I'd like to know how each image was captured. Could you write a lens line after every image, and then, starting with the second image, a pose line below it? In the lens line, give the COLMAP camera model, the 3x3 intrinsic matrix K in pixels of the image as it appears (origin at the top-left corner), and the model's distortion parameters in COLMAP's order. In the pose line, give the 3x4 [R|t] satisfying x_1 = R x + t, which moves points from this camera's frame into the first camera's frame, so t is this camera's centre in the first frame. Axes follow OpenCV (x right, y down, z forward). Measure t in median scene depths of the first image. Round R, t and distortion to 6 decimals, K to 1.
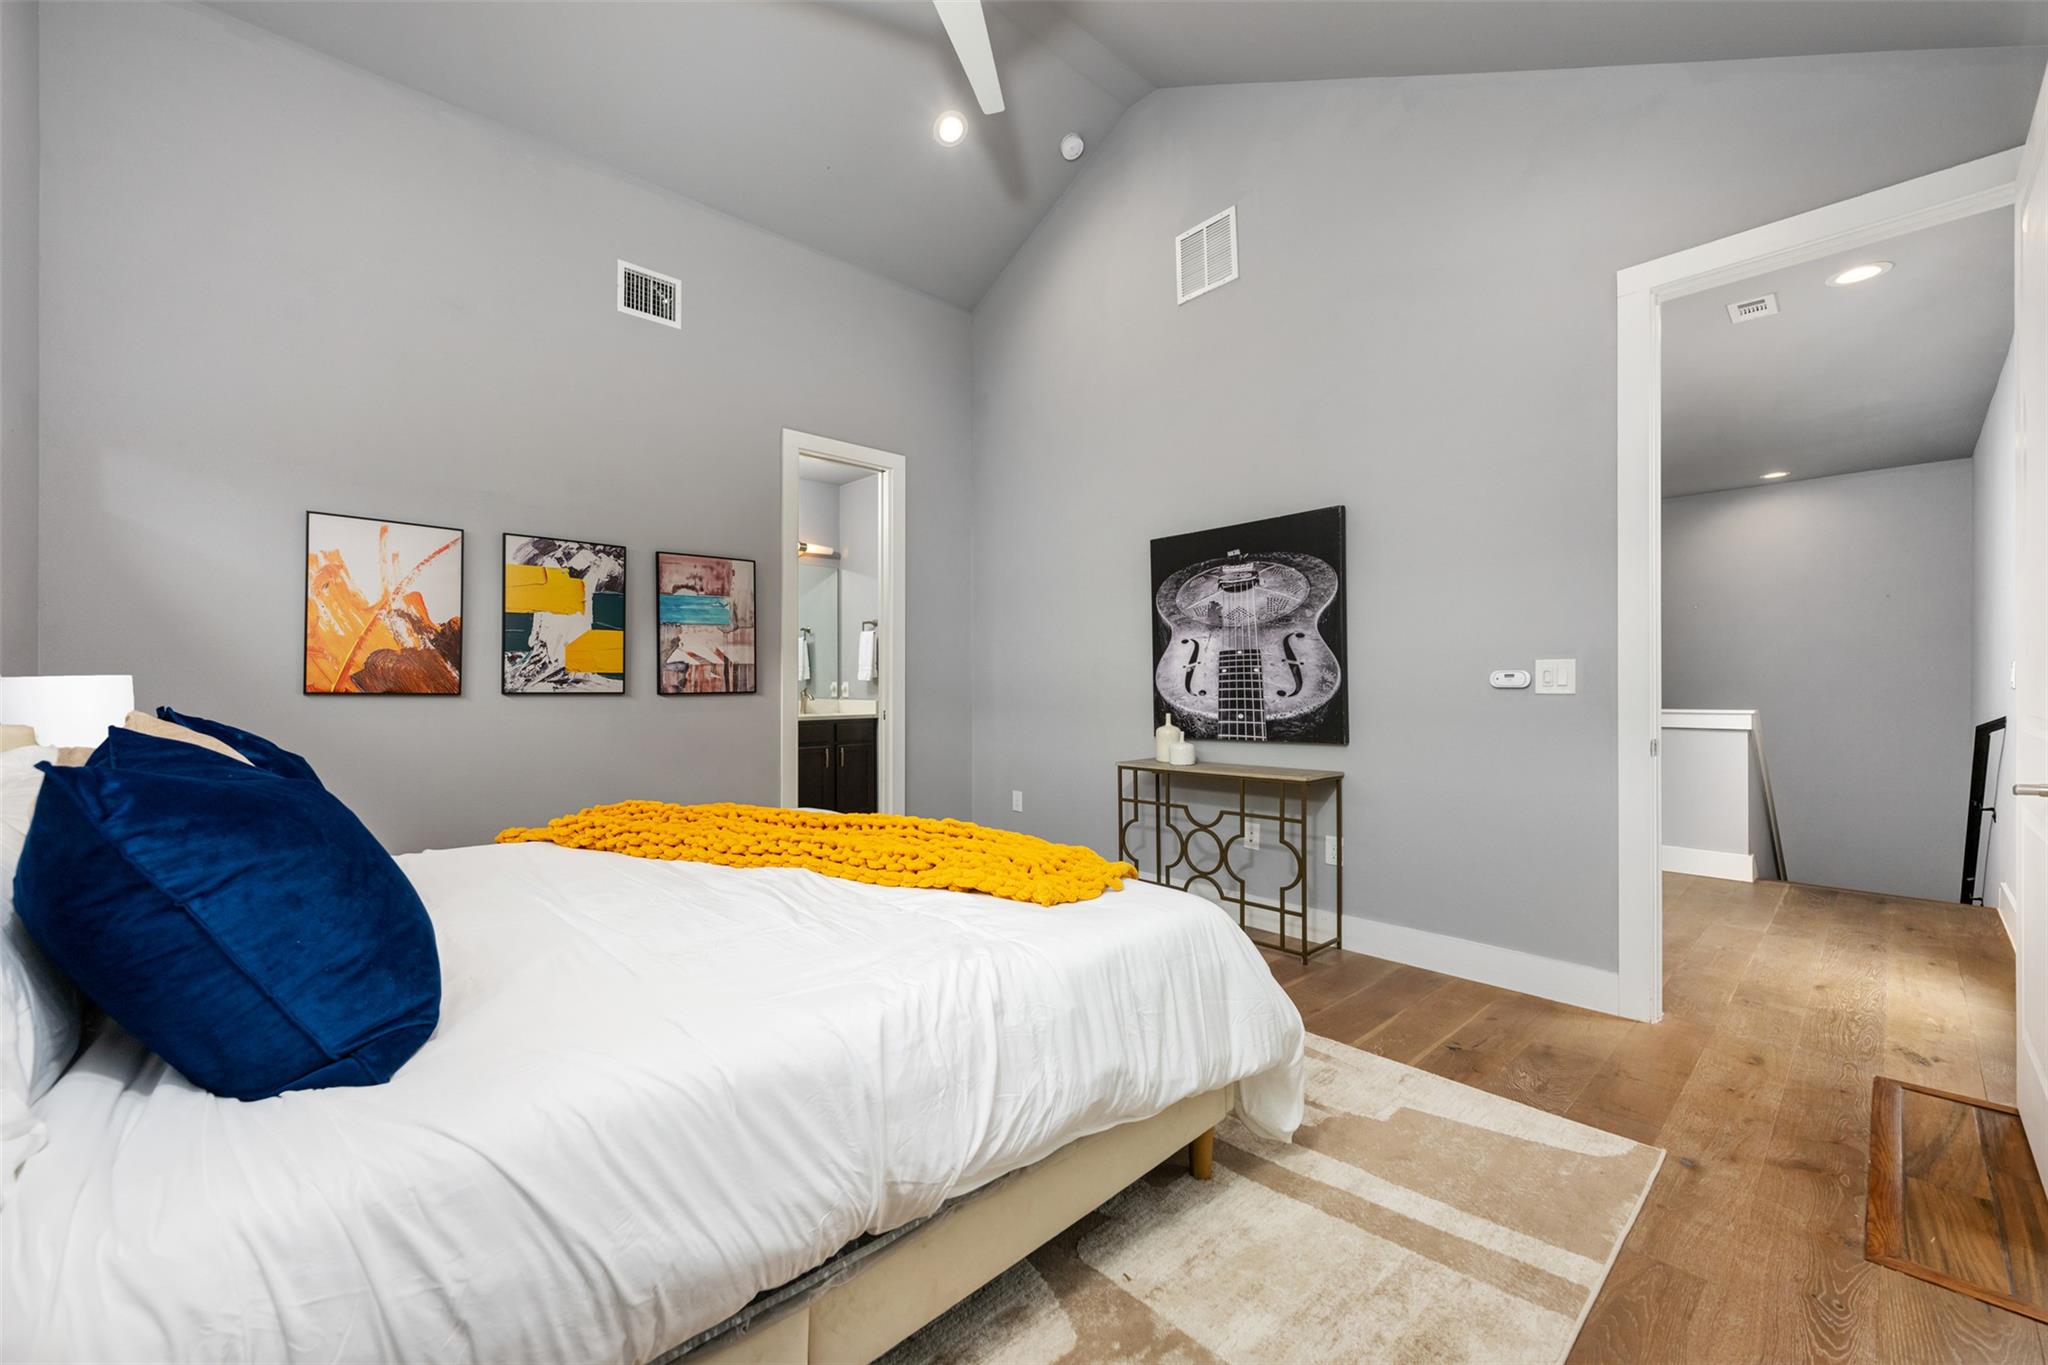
lens RADIAL K [[812.9, 0, 1023.8], [0, 812.9, 688.3], [0, 0, 1]] dist [0.001044, 0.000491]
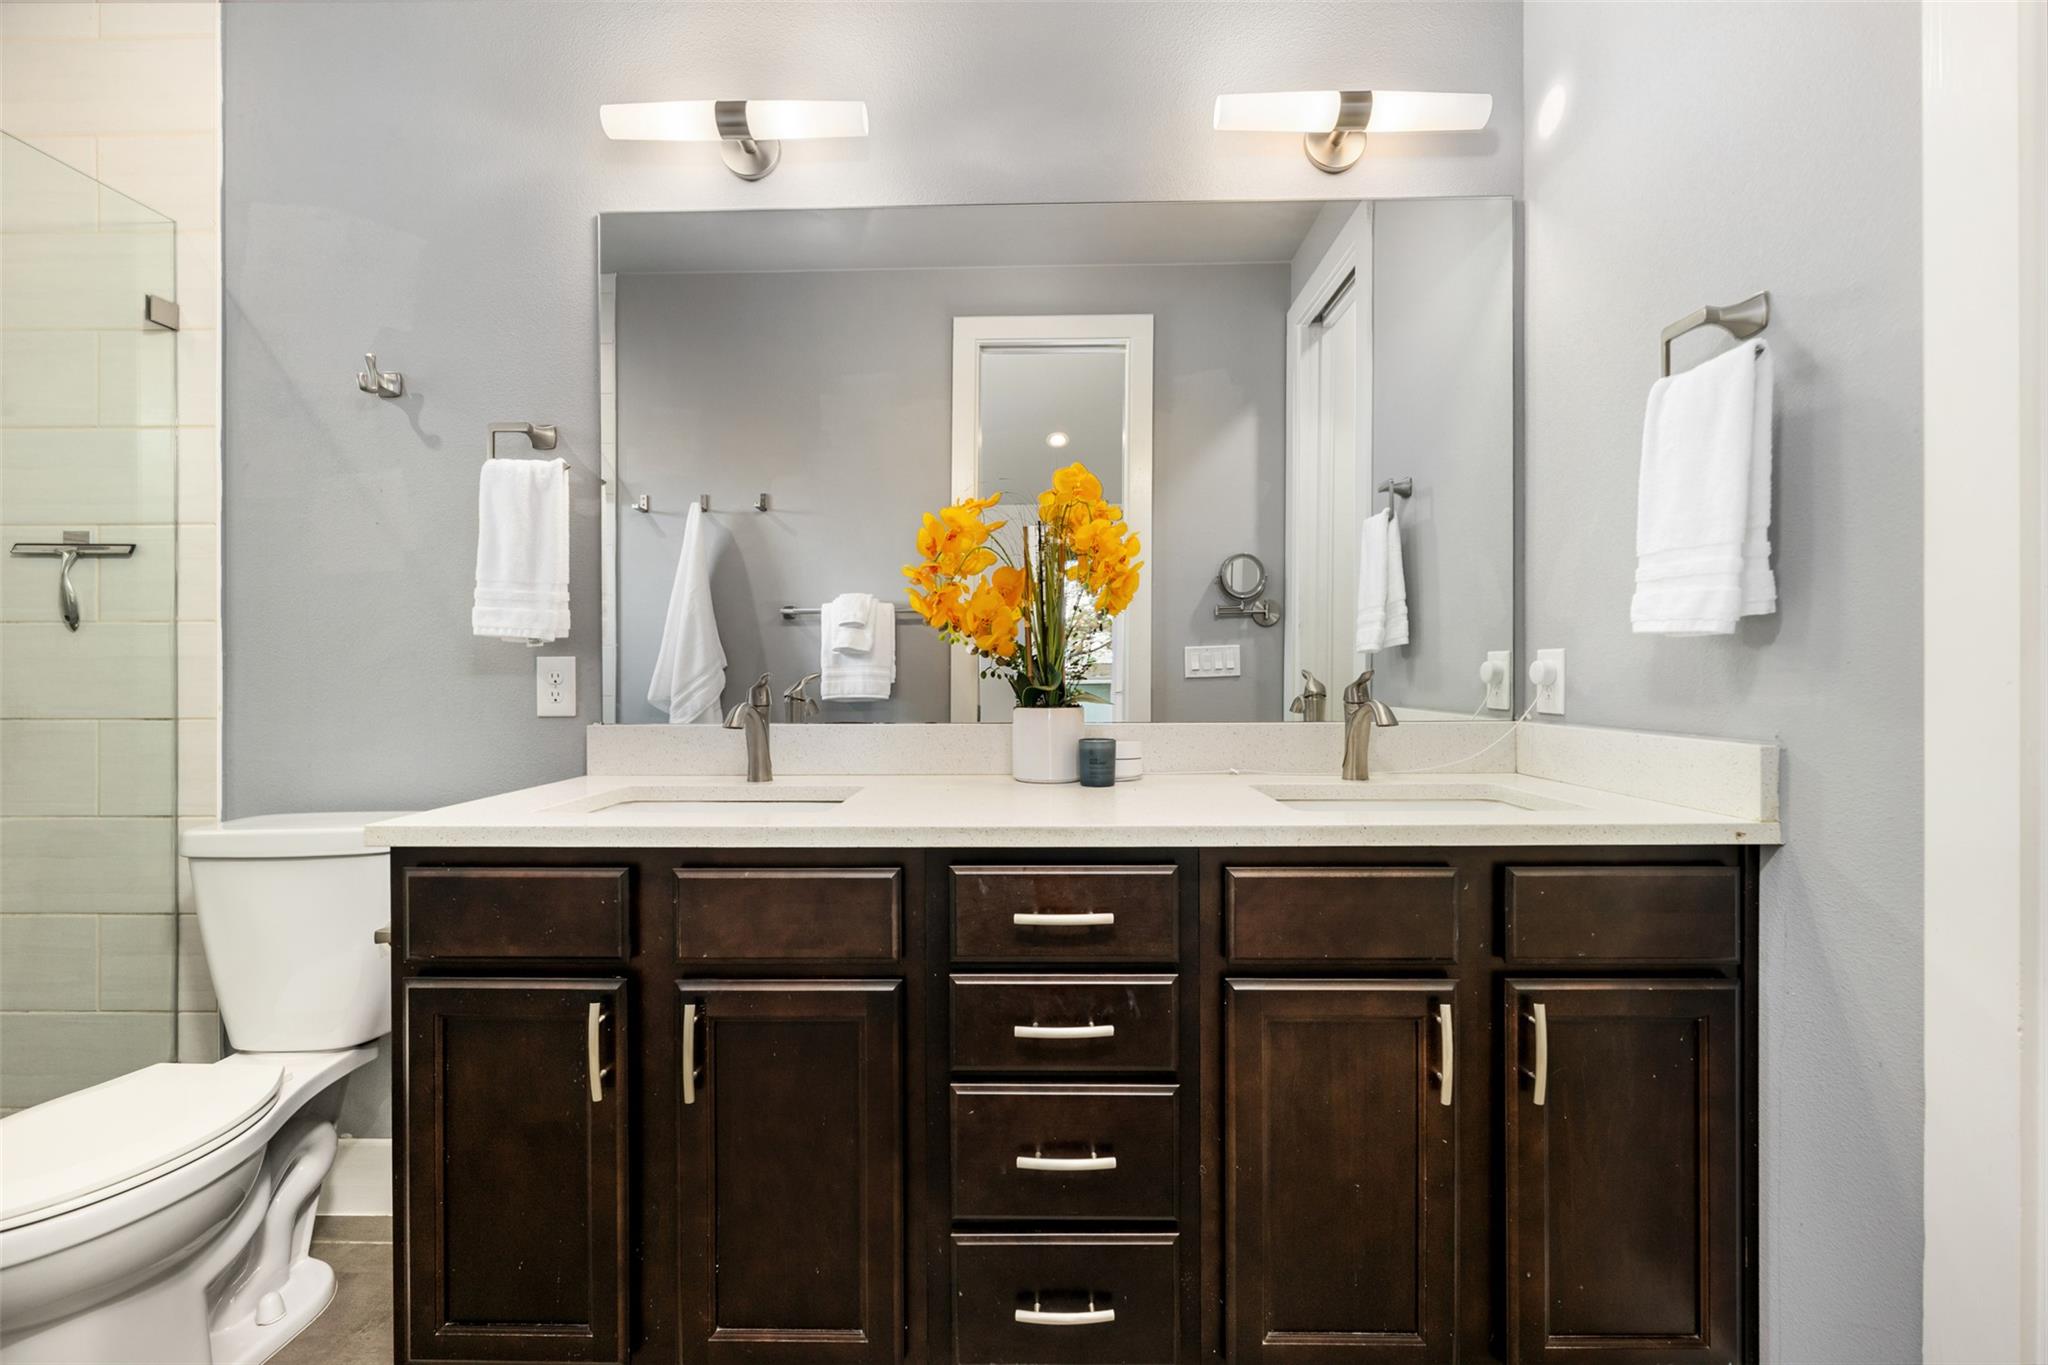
lens RADIAL K [[812.9, 0, 1027.1], [0, 812.9, 673.3], [0, 0, 1]] dist [0.001044, 0.000491]
pose [[0.723097, 0.004707, -0.690730, -0.173235], [0.001672, 0.999962, 0.008564, -0.003160], [0.690744, -0.007347, 0.723062, 0.755699]]
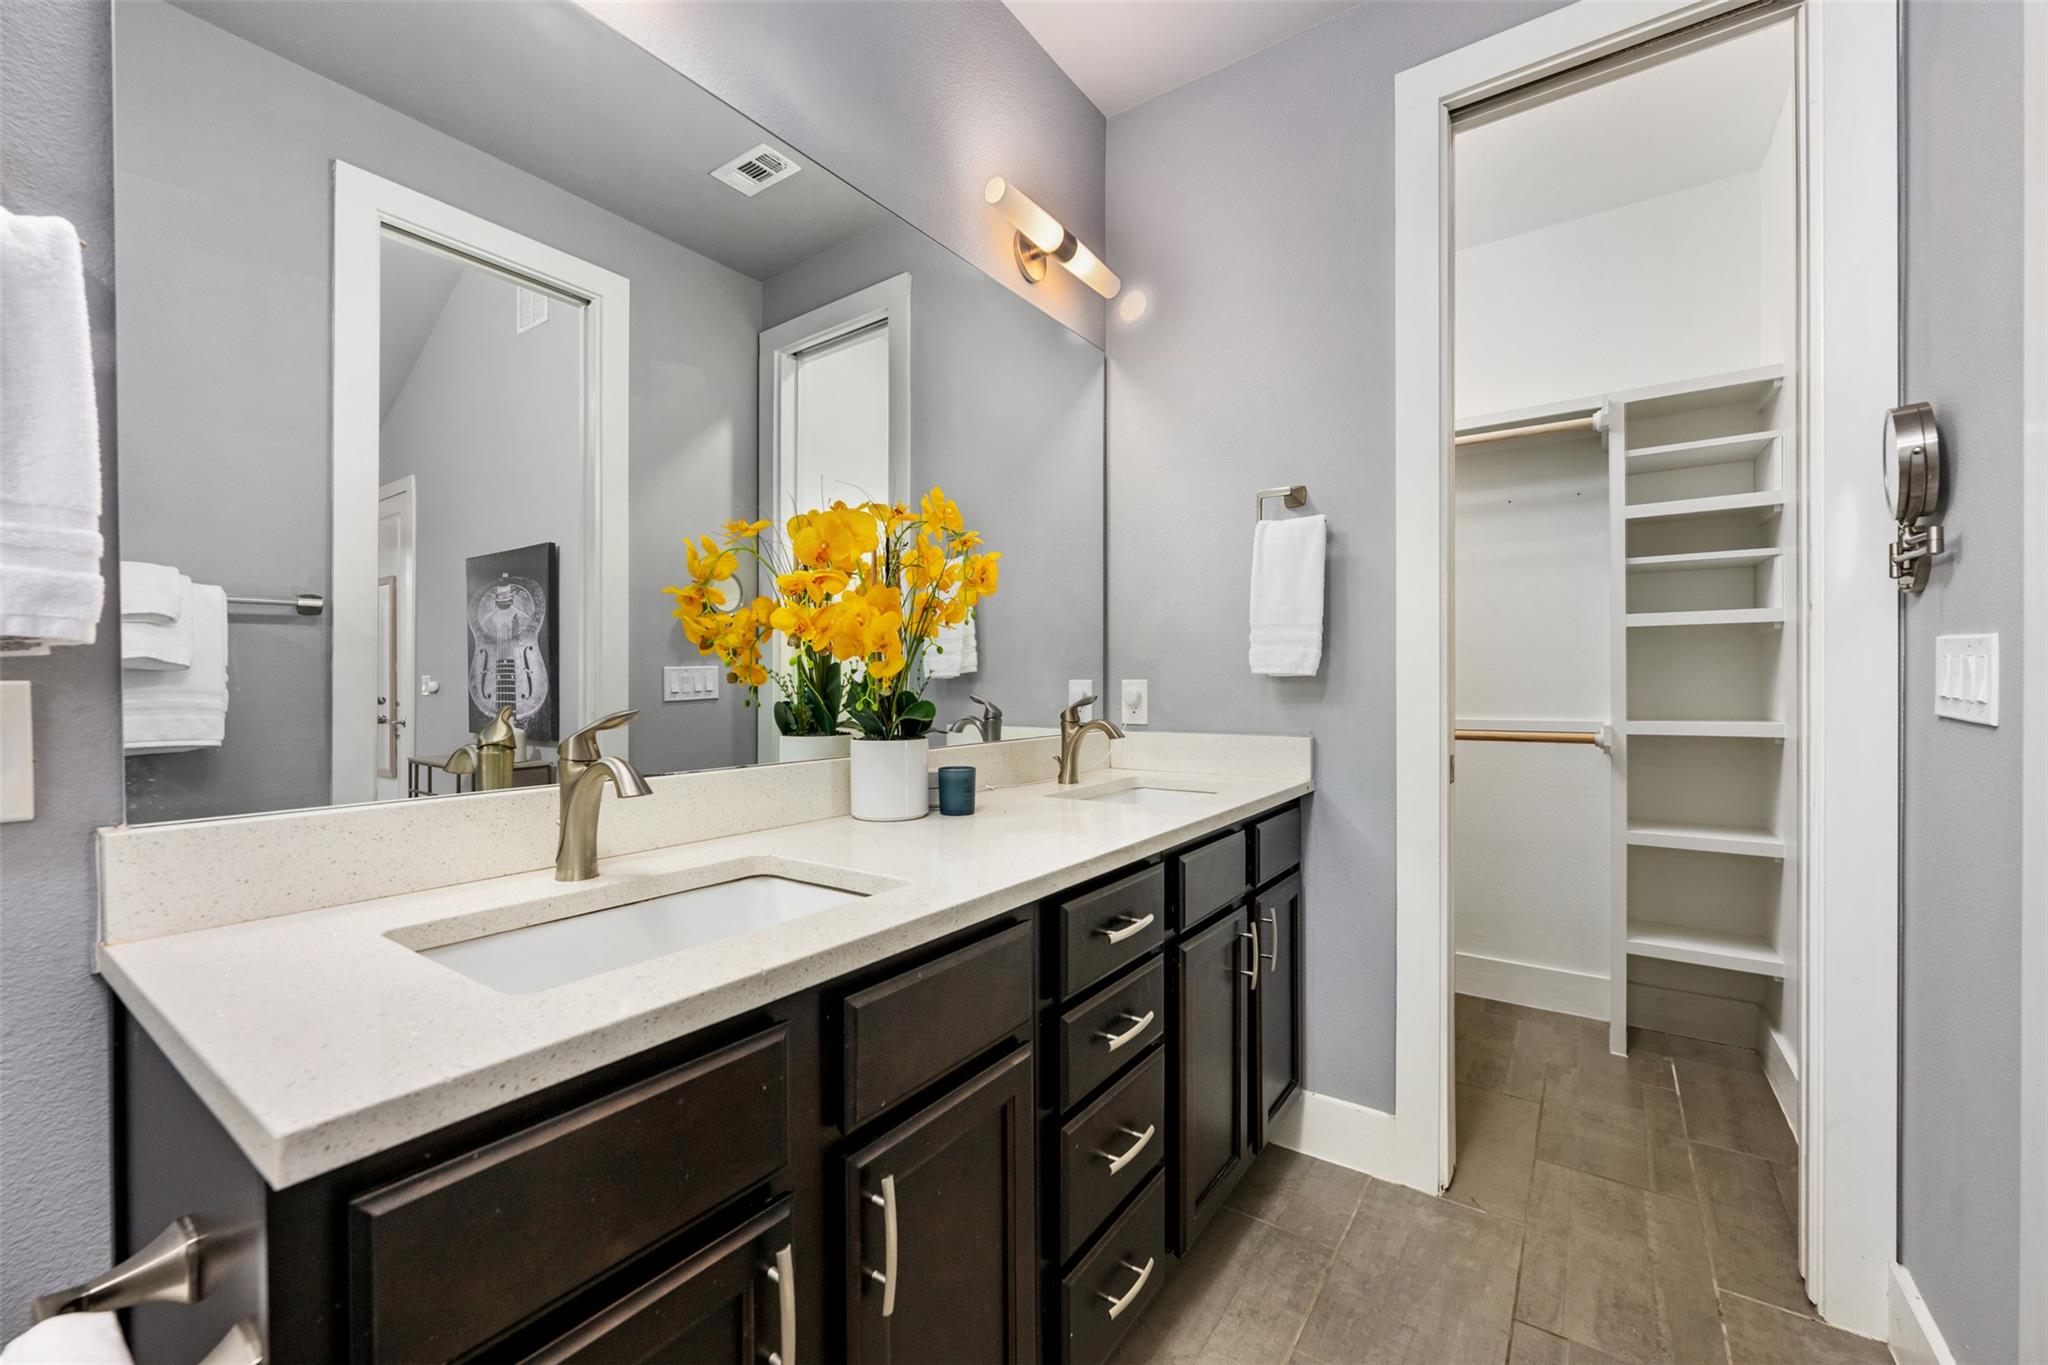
lens RADIAL K [[812.9, 0, 1016.4], [0, 812.9, 684.5], [0, 0, 1]] dist [0.001044, 0.000491]
pose [[0.980385, 0.002398, 0.197080, -0.354709], [-0.002865, 0.999994, 0.002081, -0.006865], [-0.197073, -0.002605, 0.980385, 0.704183]]
